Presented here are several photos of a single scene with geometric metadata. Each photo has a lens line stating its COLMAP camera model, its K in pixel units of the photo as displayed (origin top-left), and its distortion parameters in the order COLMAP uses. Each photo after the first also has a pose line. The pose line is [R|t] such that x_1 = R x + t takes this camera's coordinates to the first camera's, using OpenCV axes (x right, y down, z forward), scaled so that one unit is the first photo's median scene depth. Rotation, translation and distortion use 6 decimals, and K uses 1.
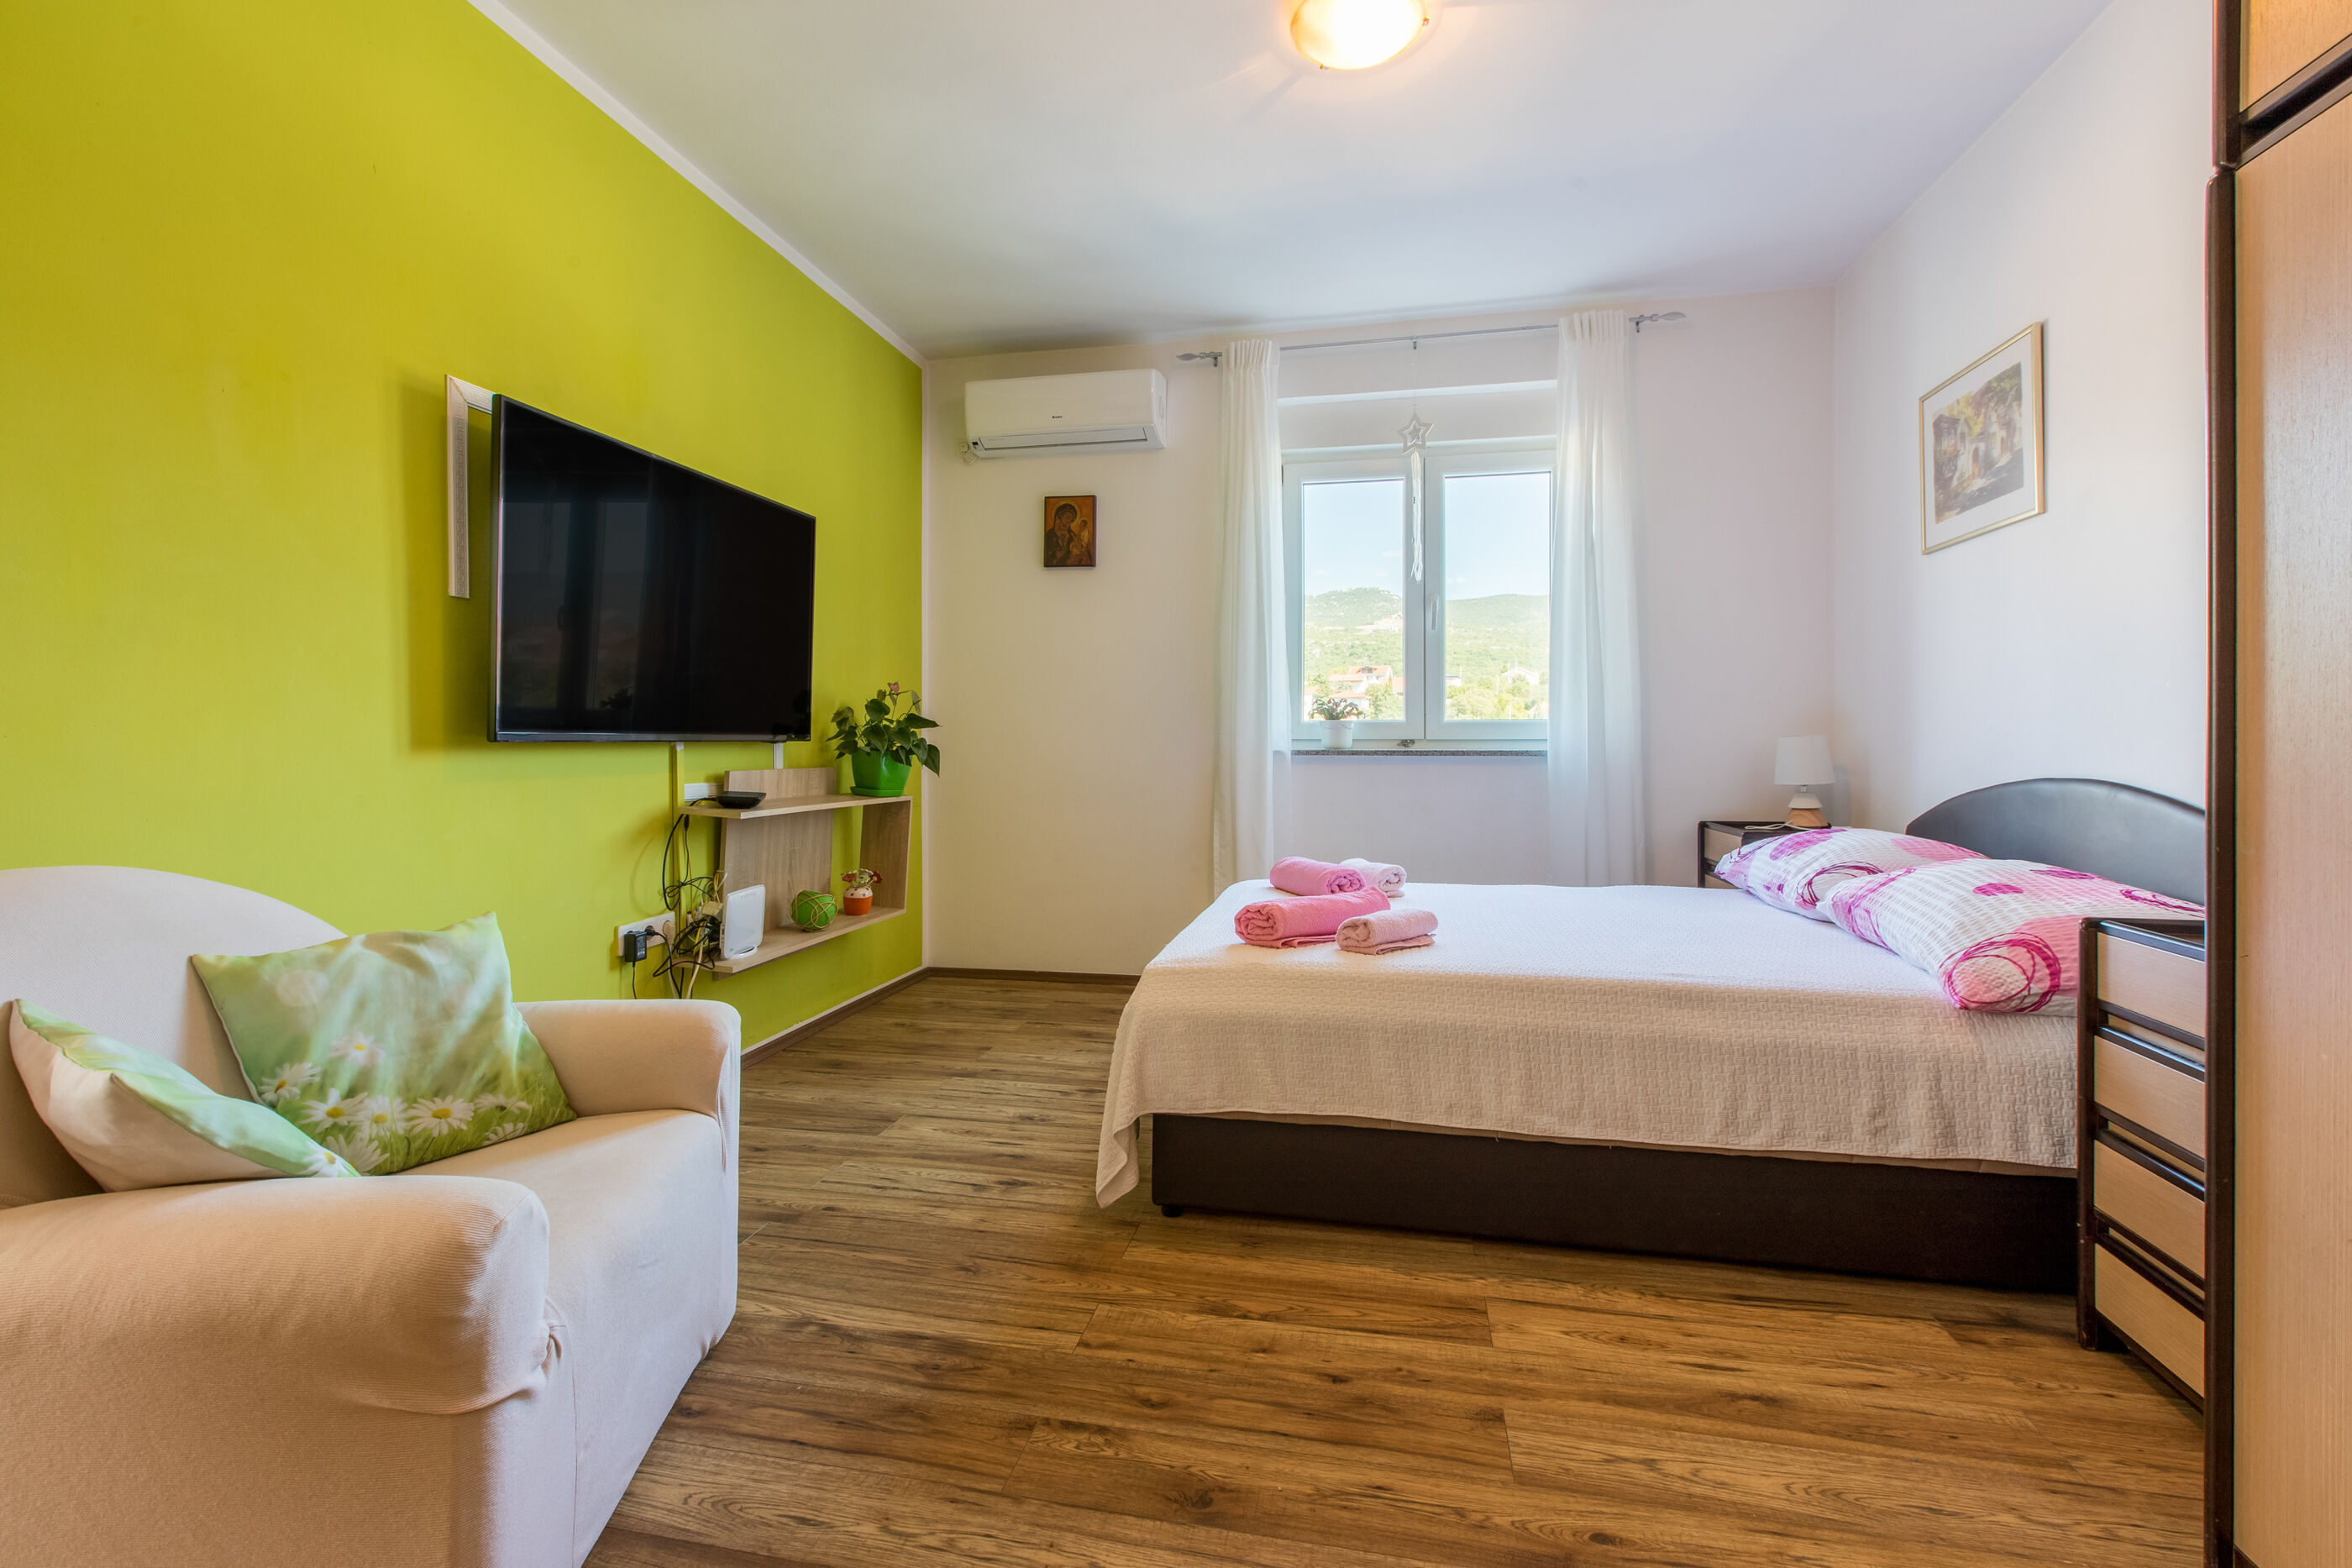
lens RADIAL K [[1063.0, 0, 1164.5], [0, 1063.0, 737.3], [0, 0, 1]] dist [0.004991, -0.001907]
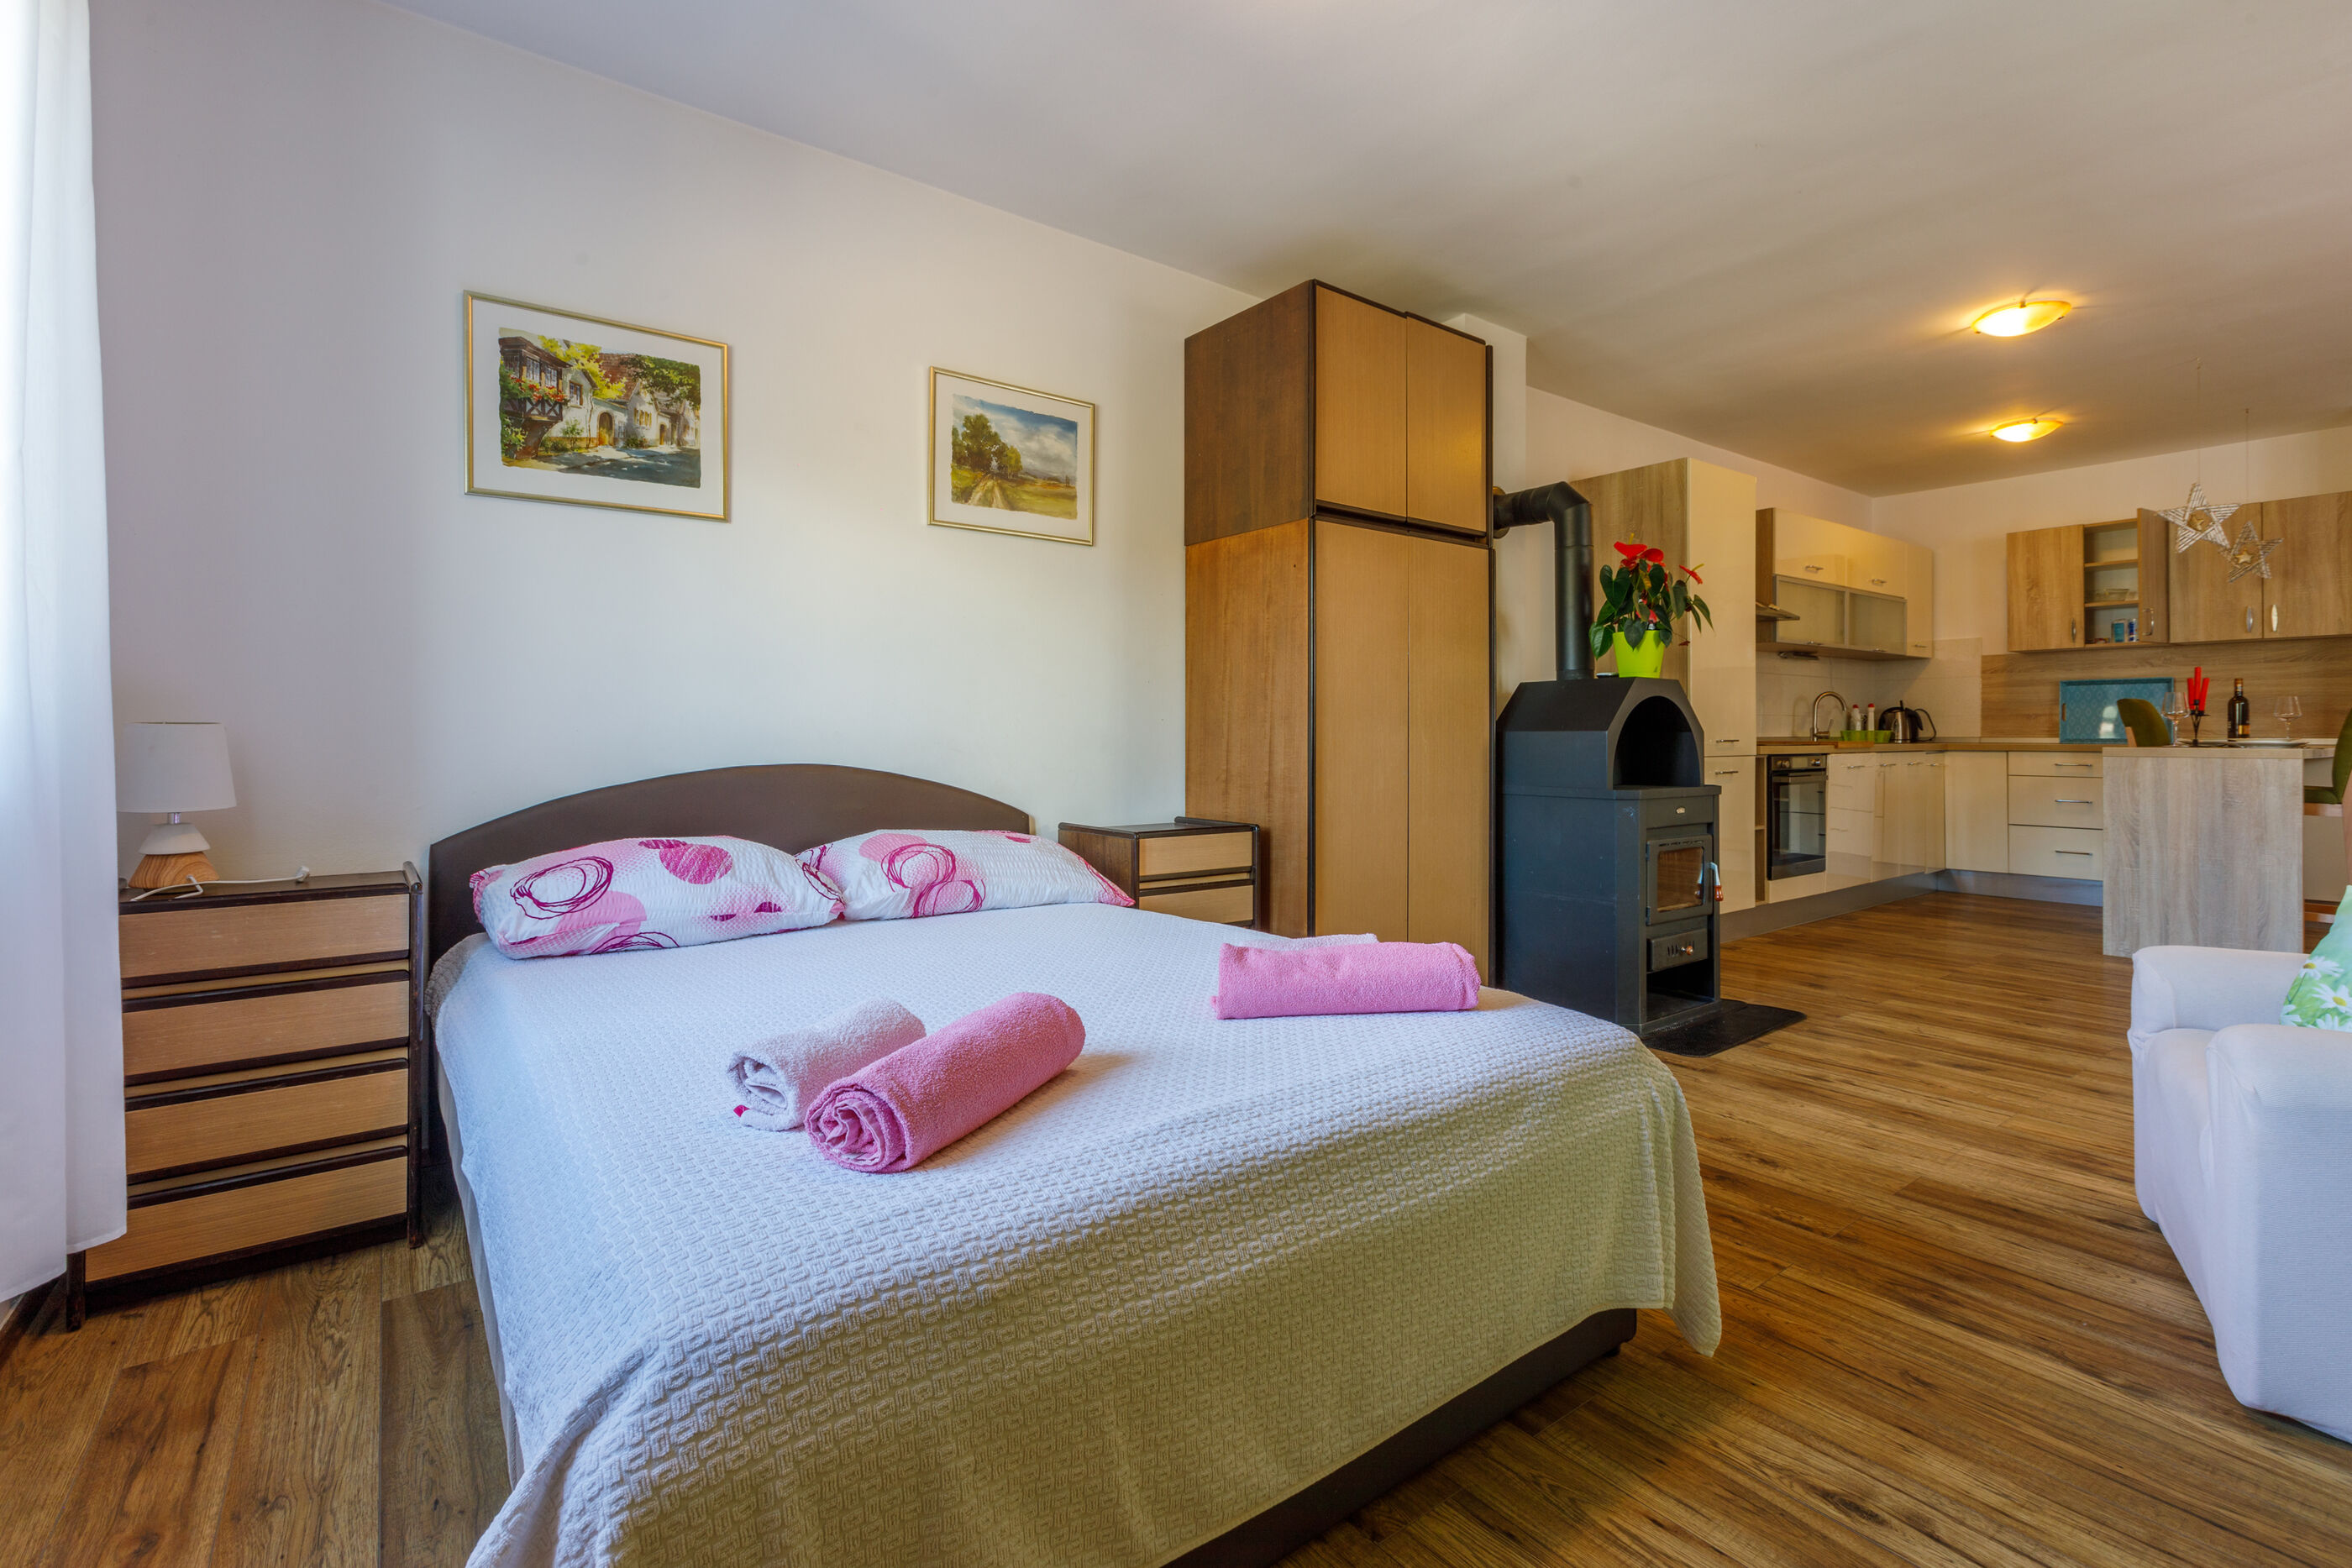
lens RADIAL K [[1063.0, 0, 1170.9], [0, 1063.0, 730.7], [0, 0, 1]] dist [0.004991, -0.001907]
pose [[-0.753654, -0.002510, 0.657267, -0.202705], [-0.002598, 0.999996, 0.000839, 0.003037], [-0.657267, -0.001075, -0.753657, 1.396026]]
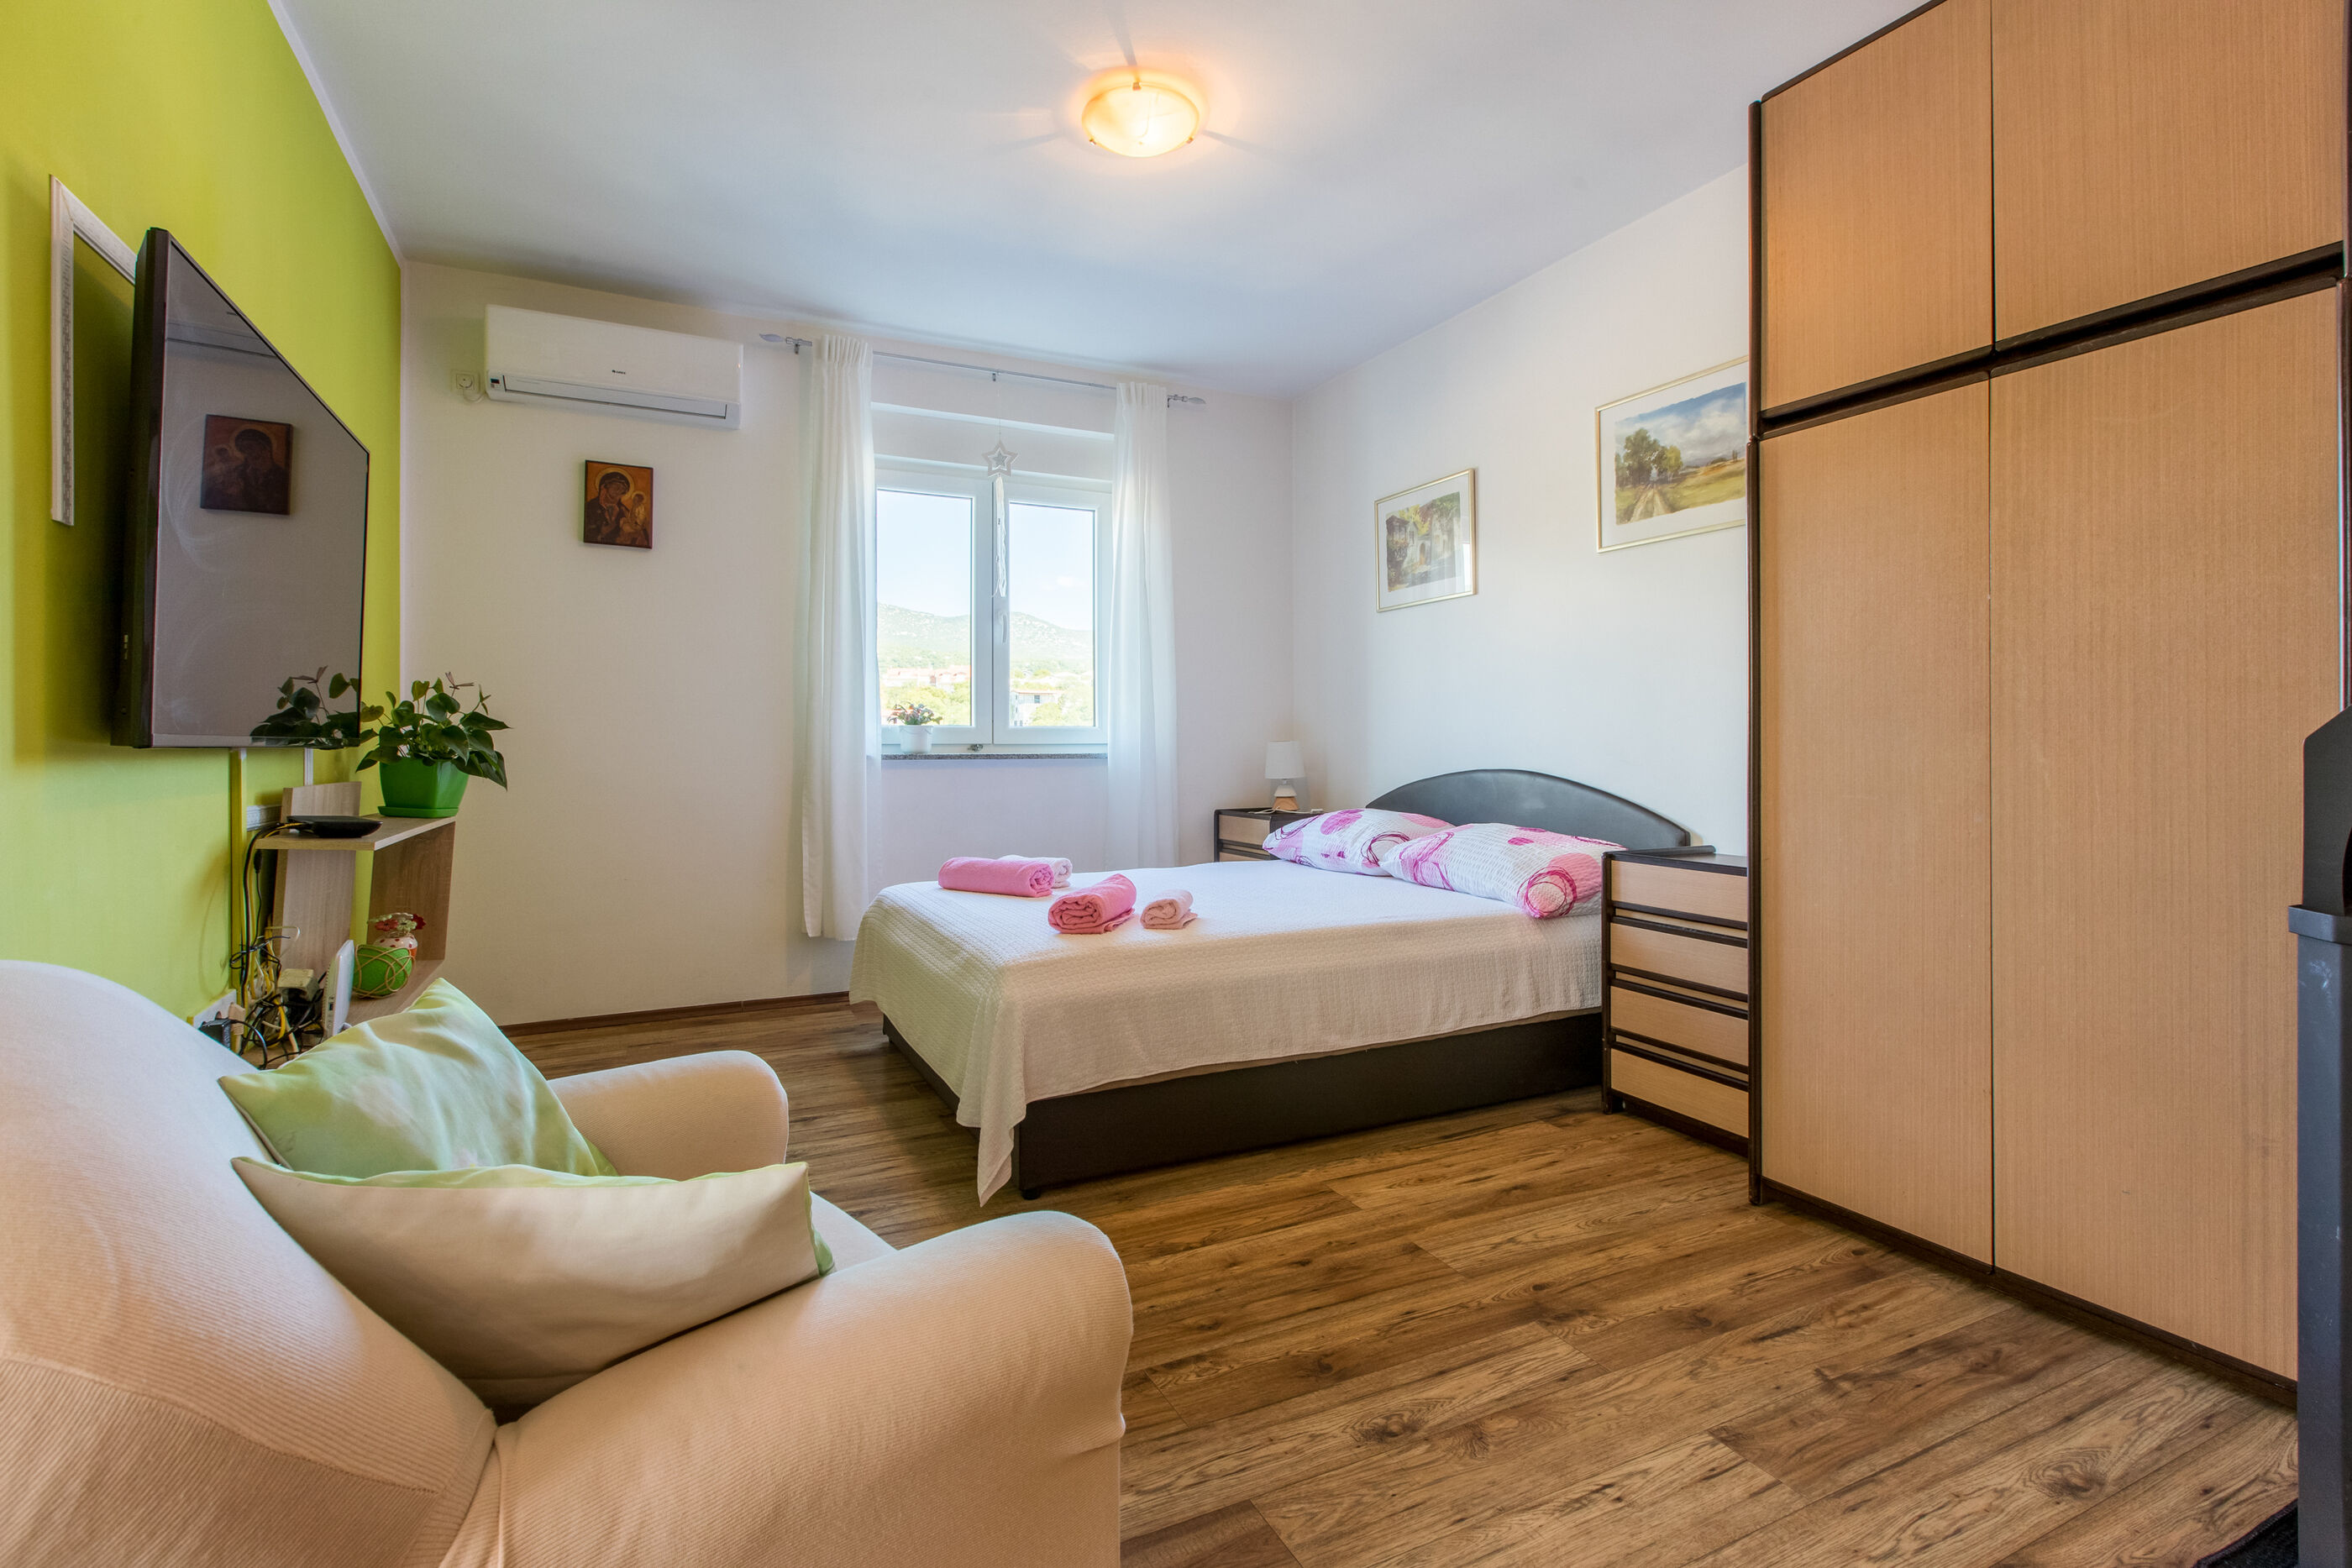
lens RADIAL K [[1063.0, 0, 1156.4], [0, 1063.0, 734.2], [0, 0, 1]] dist [0.004991, -0.001907]
pose [[0.794099, 0.005329, 0.607765, -0.397210], [-0.000898, 0.999971, -0.007595, -0.000064], [-0.607787, 0.005485, 0.794081, 0.065936]]
